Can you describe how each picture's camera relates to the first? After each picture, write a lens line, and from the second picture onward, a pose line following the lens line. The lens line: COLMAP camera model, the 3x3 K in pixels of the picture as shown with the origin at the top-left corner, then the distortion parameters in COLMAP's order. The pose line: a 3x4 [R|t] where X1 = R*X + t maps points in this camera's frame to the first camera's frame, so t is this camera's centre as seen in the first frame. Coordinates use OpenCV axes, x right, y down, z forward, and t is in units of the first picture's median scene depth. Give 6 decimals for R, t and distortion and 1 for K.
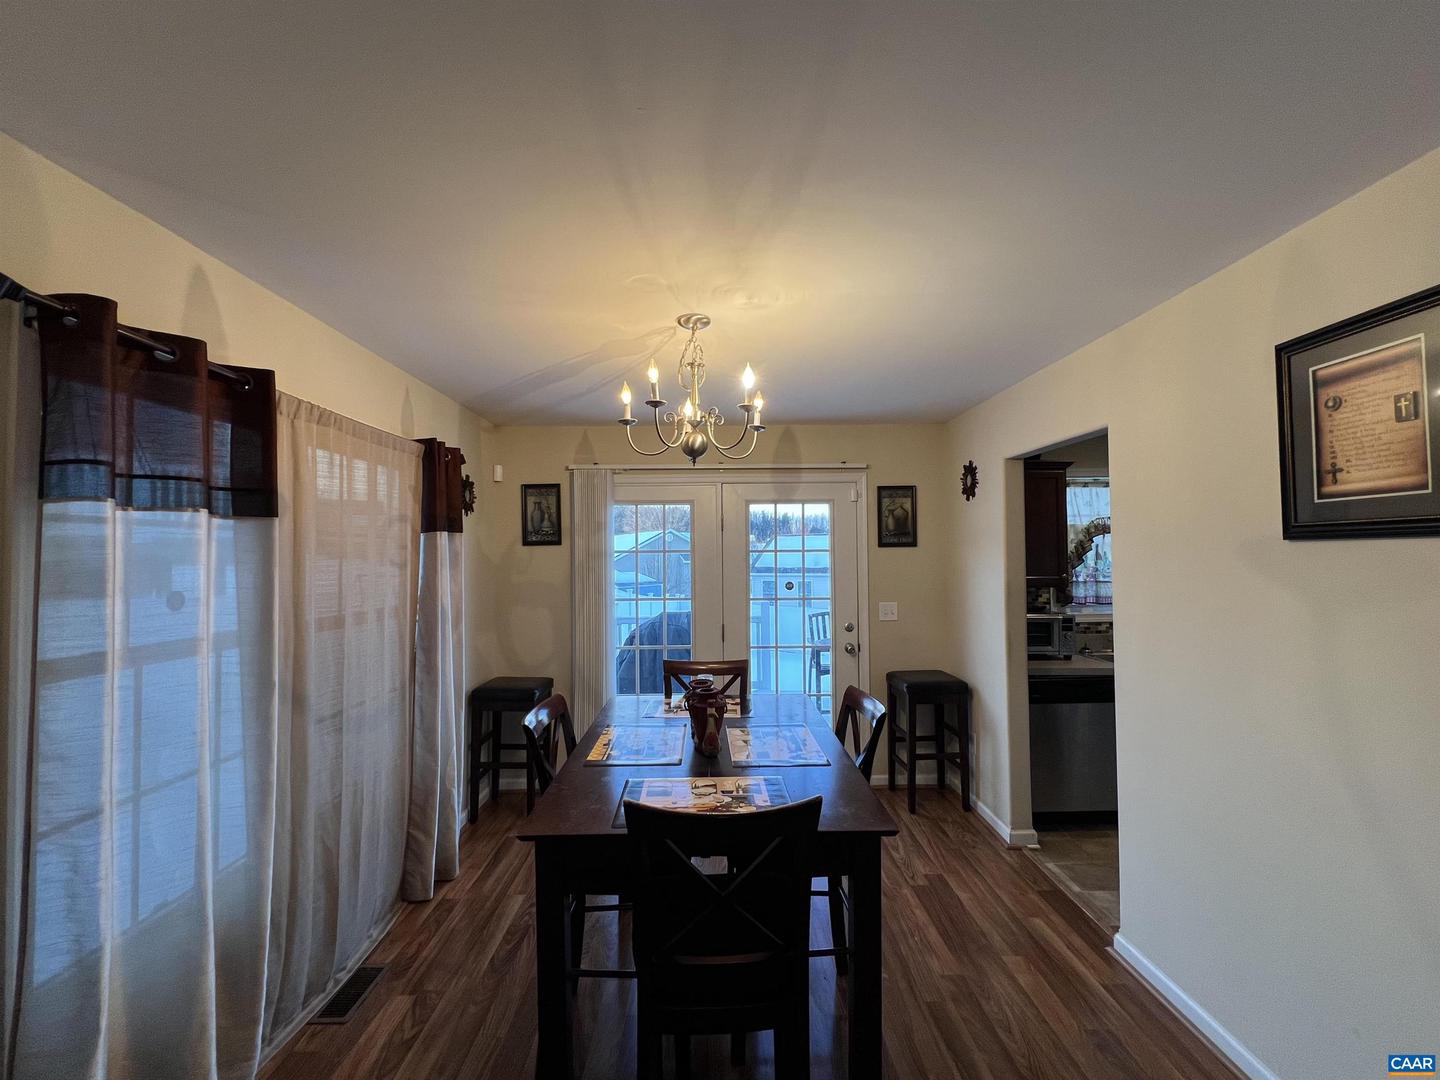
lens RADIAL K [[581.1, 0, 724.7], [0, 581.1, 536.3], [0, 0, 1]] dist [-0.000548, 0.000161]
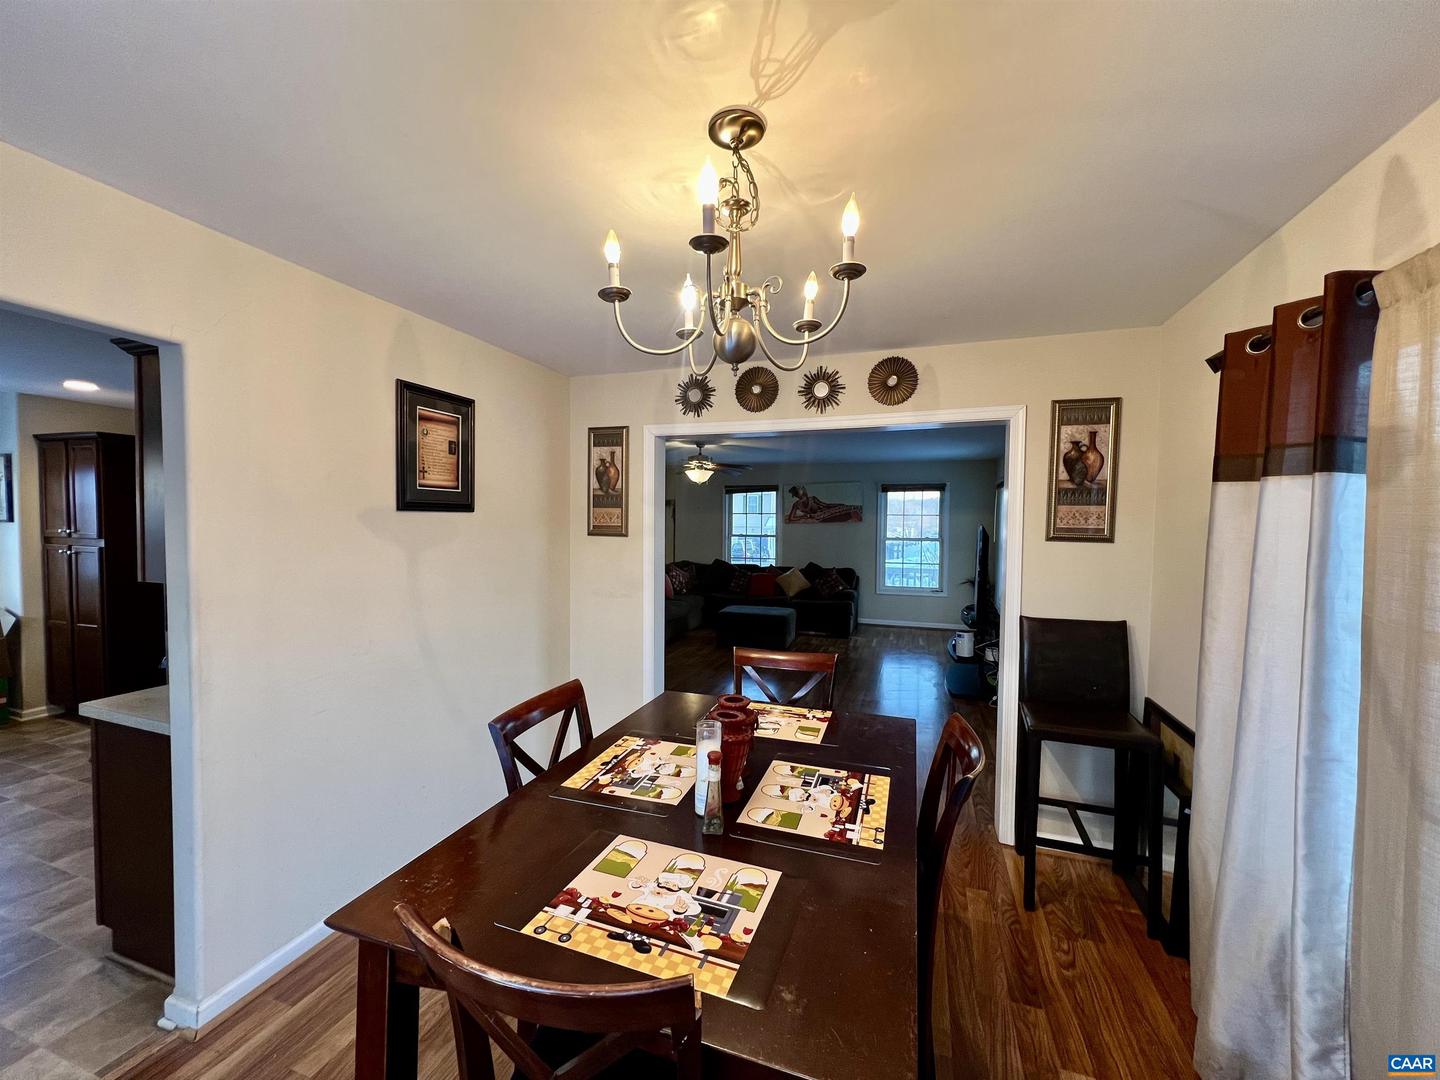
lens RADIAL K [[581.1, 0, 720.5], [0, 581.1, 541.0], [0, 0, 1]] dist [-0.000548, 0.000161]
pose [[-0.937709, -0.010285, 0.347270, -0.206085], [-0.010877, 0.999941, 0.000244, 0.045180], [-0.347252, -0.003549, -0.937765, 1.284104]]
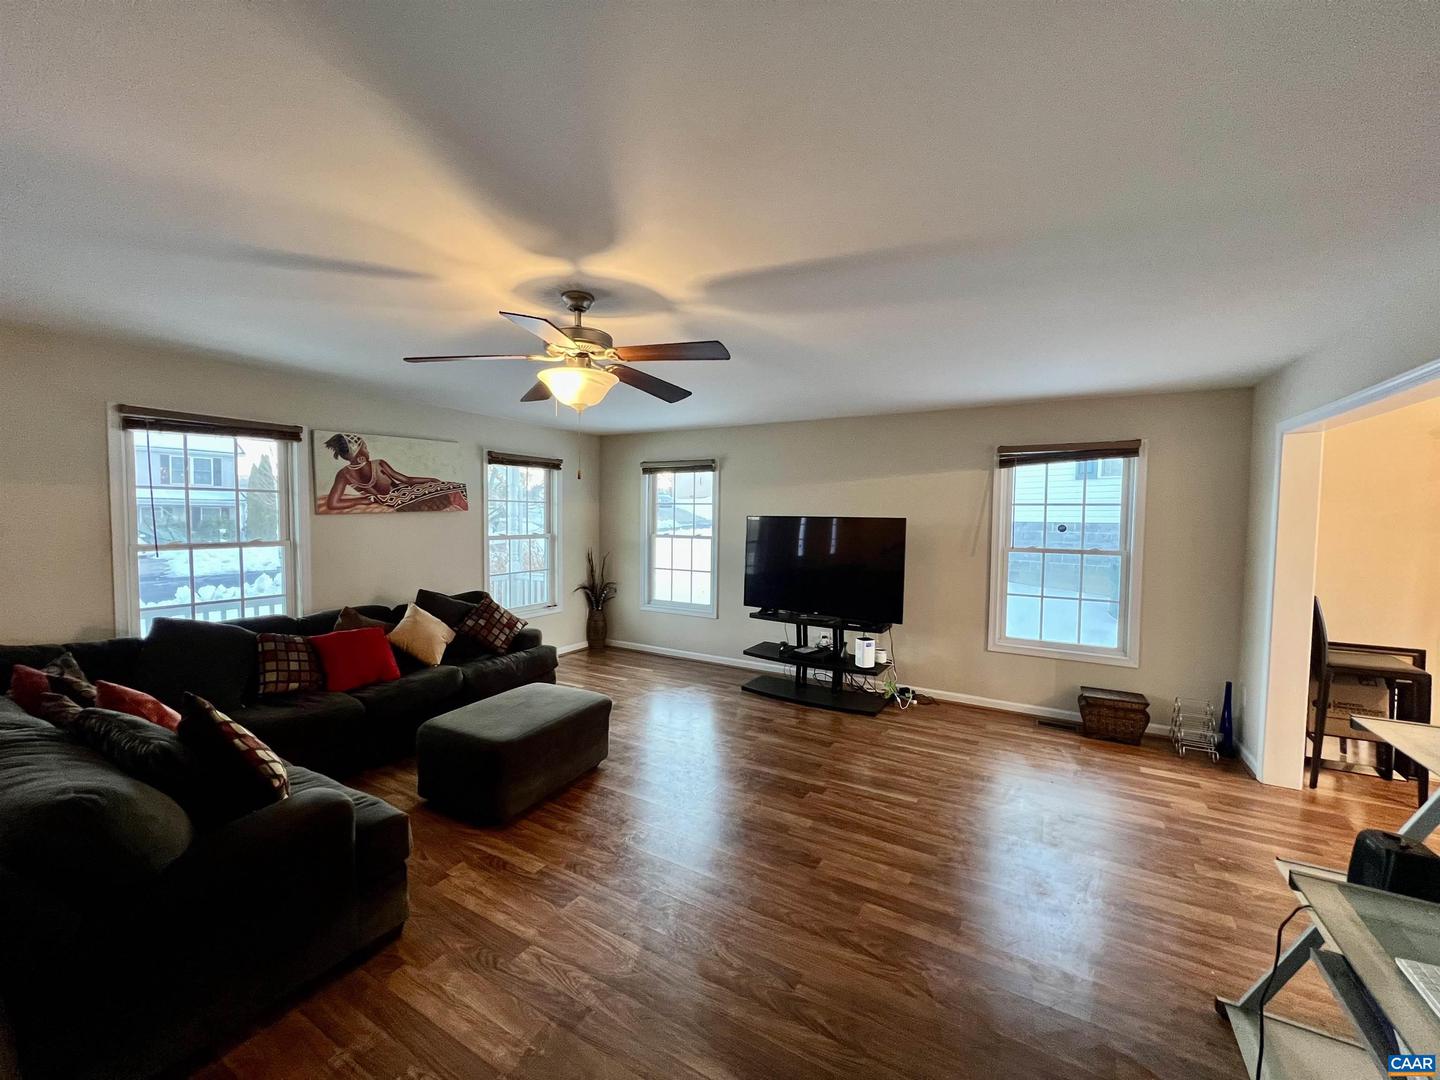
lens RADIAL K [[577.1, 0, 703.1], [0, 577.1, 543.9], [0, 0, 1]] dist [0.001838, 0.001305]
pose [[-0.535679, 0.048302, -0.843039, 1.330563], [0.024275, 0.998831, 0.041803, -0.020044], [0.844073, 0.001928, -0.536225, -0.308634]]
